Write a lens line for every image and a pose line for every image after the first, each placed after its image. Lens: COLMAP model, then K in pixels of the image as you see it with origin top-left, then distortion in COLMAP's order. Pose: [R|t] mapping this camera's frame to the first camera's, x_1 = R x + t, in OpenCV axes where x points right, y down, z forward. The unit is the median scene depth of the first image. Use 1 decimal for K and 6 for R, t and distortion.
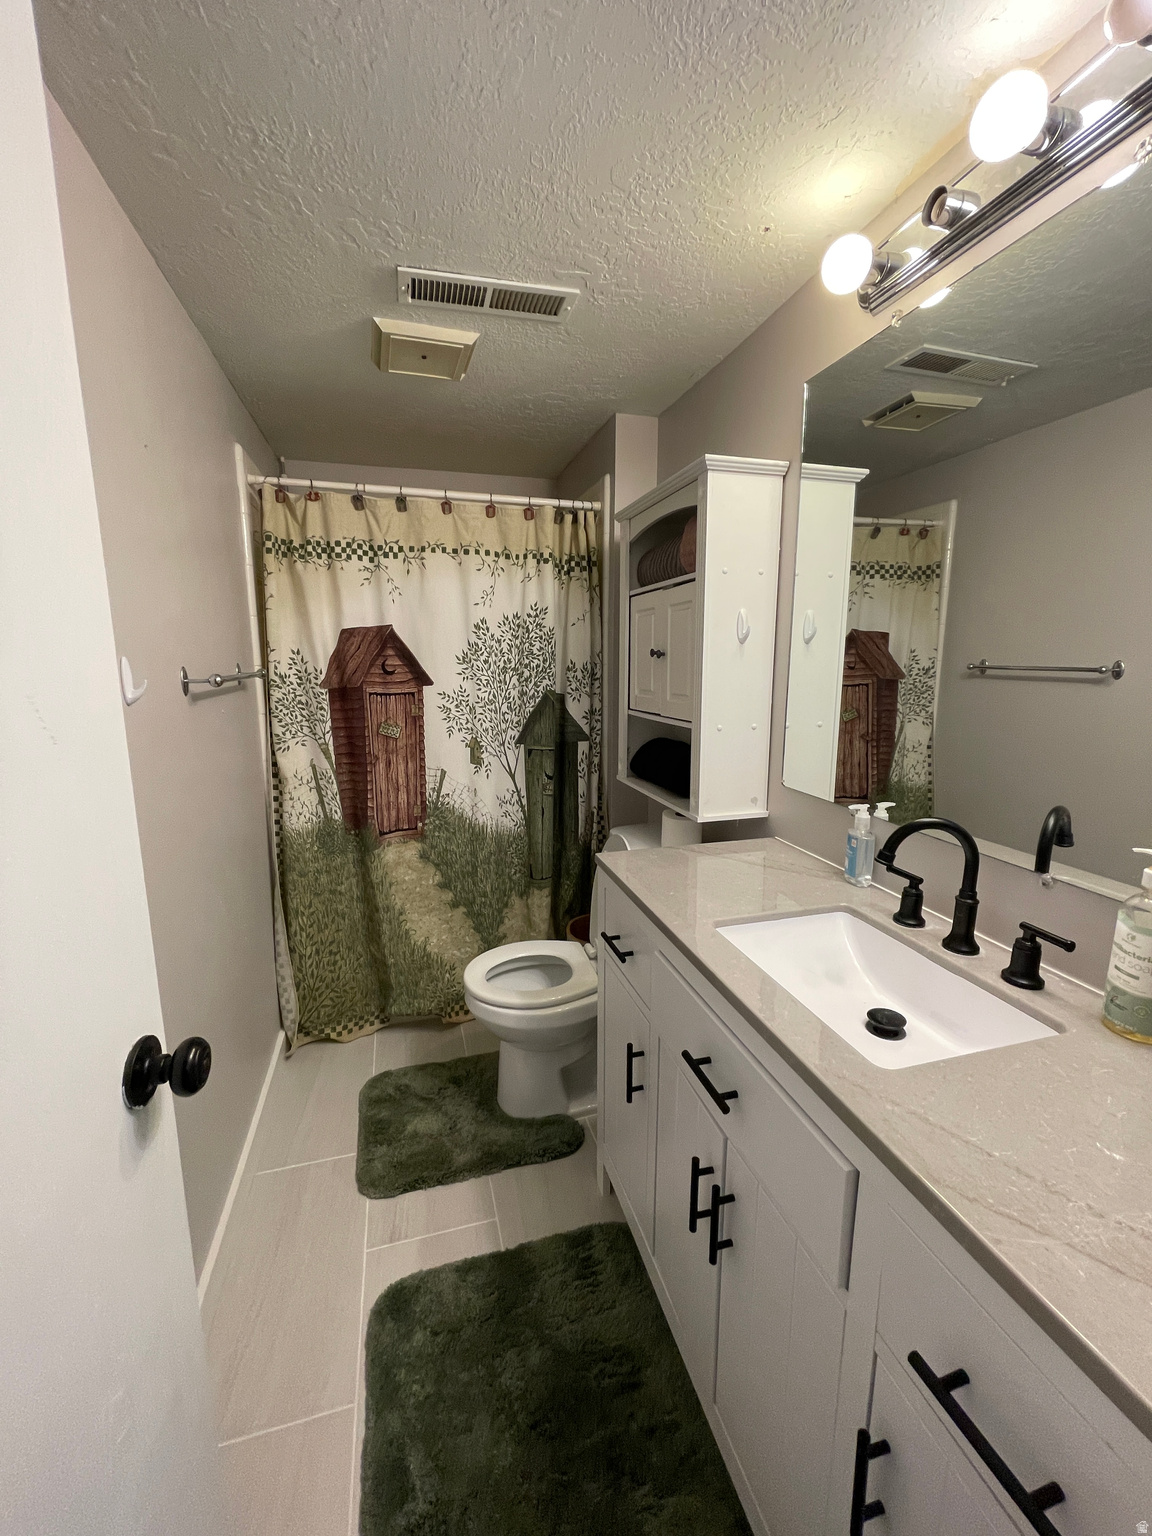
lens RADIAL K [[623.1, 0, 576.0], [0, 623.1, 768.0], [0, 0, 1]] dist [-0.000519, 0.000973]
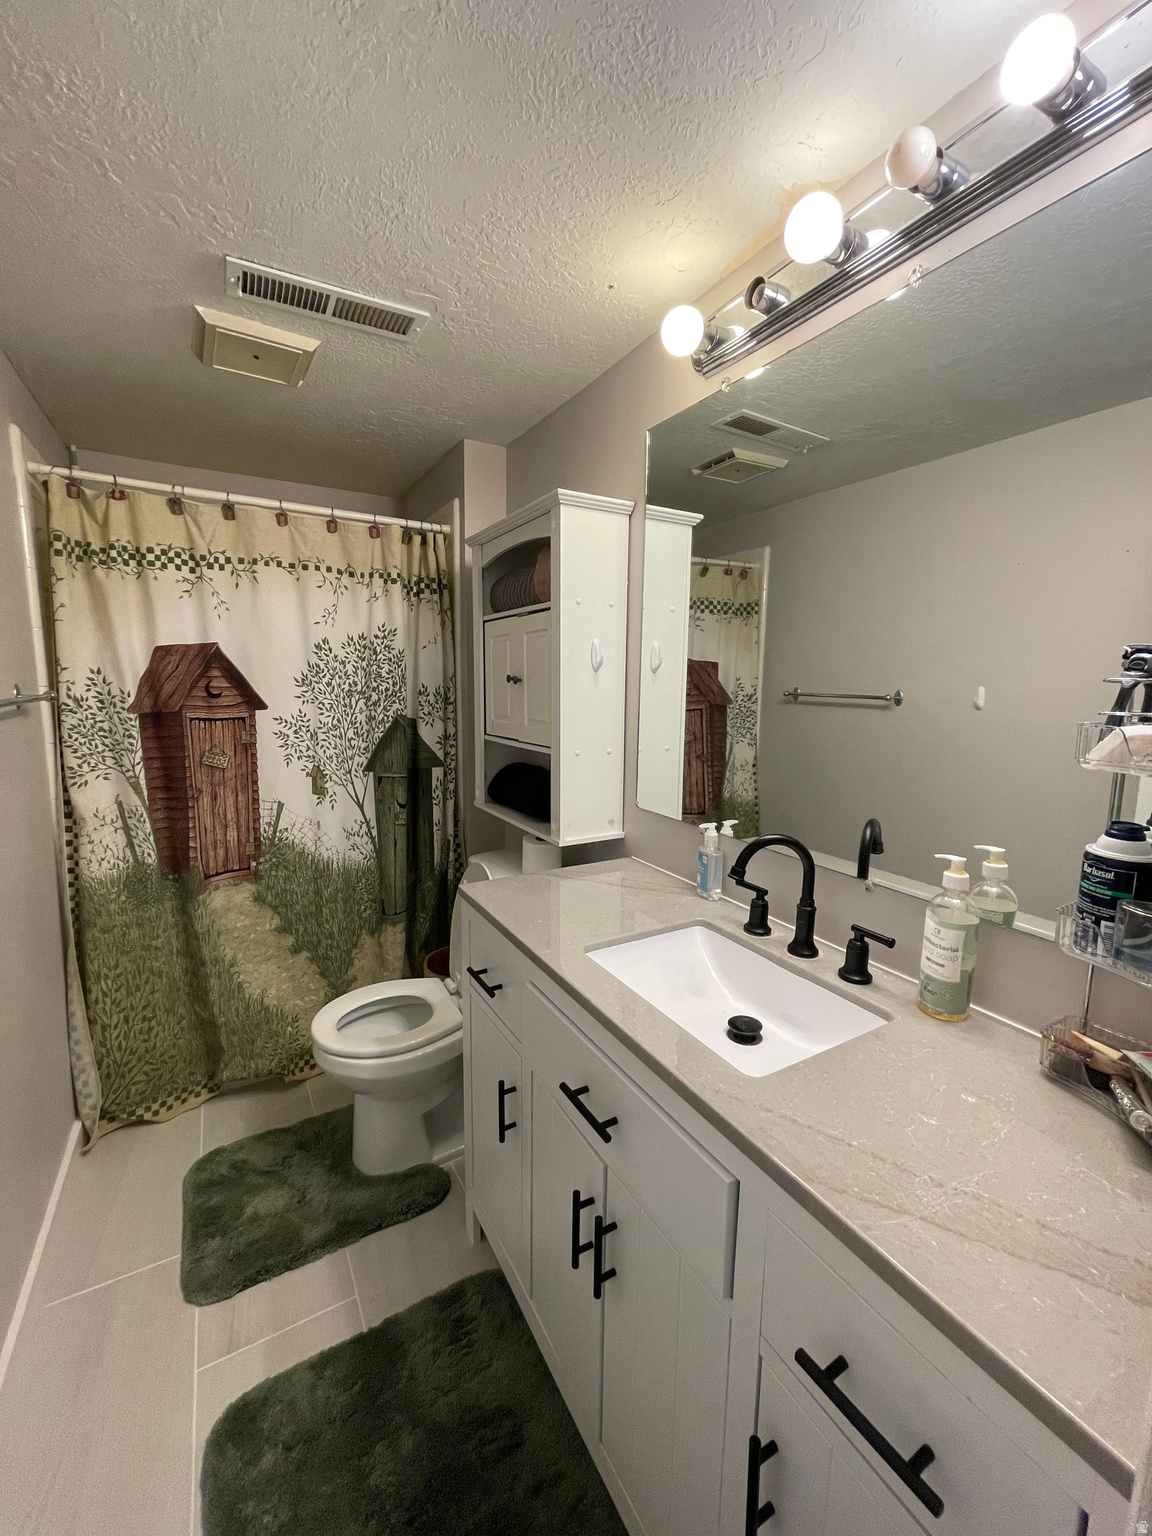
lens RADIAL K [[623.1, 0, 576.0], [0, 623.1, 768.0], [0, 0, 1]] dist [-0.000519, 0.000973]
pose [[0.969815, -0.019685, 0.243047, -0.017331], [0.028115, 0.999116, -0.031263, -0.006673], [-0.242217, 0.037153, 0.969511, 0.008908]]
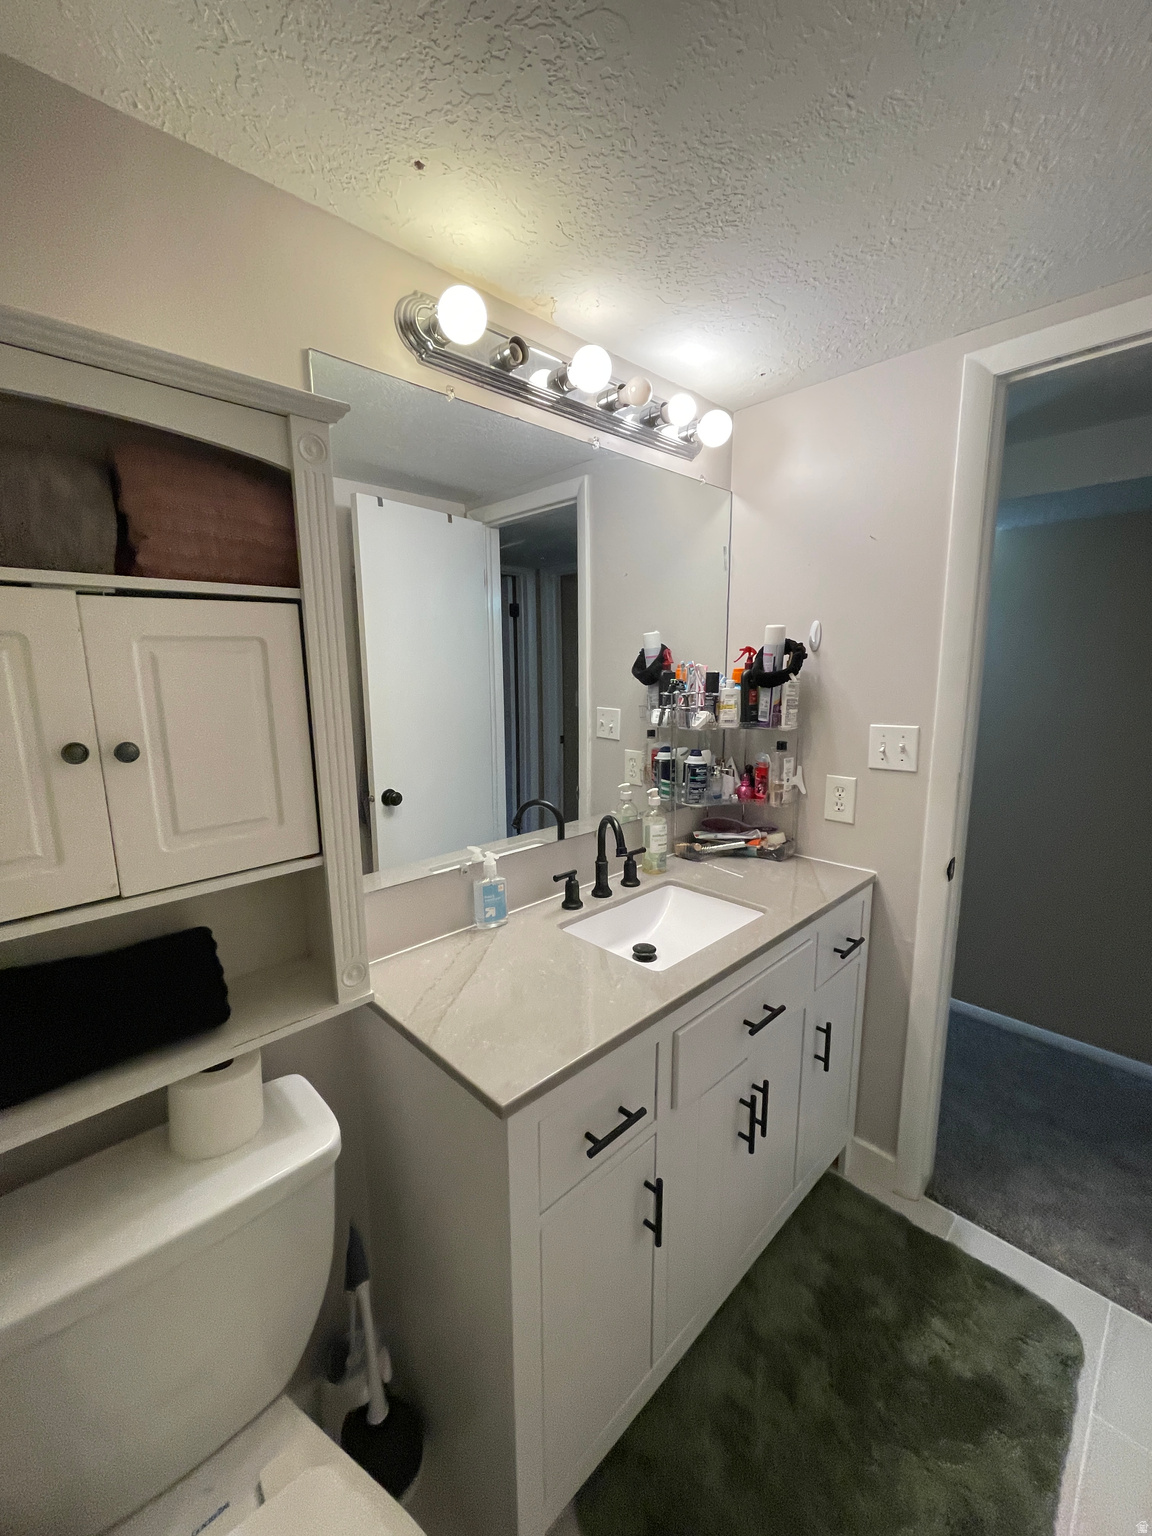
lens RADIAL K [[623.1, 0, 576.0], [0, 623.1, 768.0], [0, 0, 1]] dist [-0.000519, 0.000973]
pose [[-0.475439, -0.143438, 0.867977, -0.335744], [0.167290, 0.953876, 0.249268, -0.210754], [-0.863697, 0.263715, -0.429514, 0.858162]]
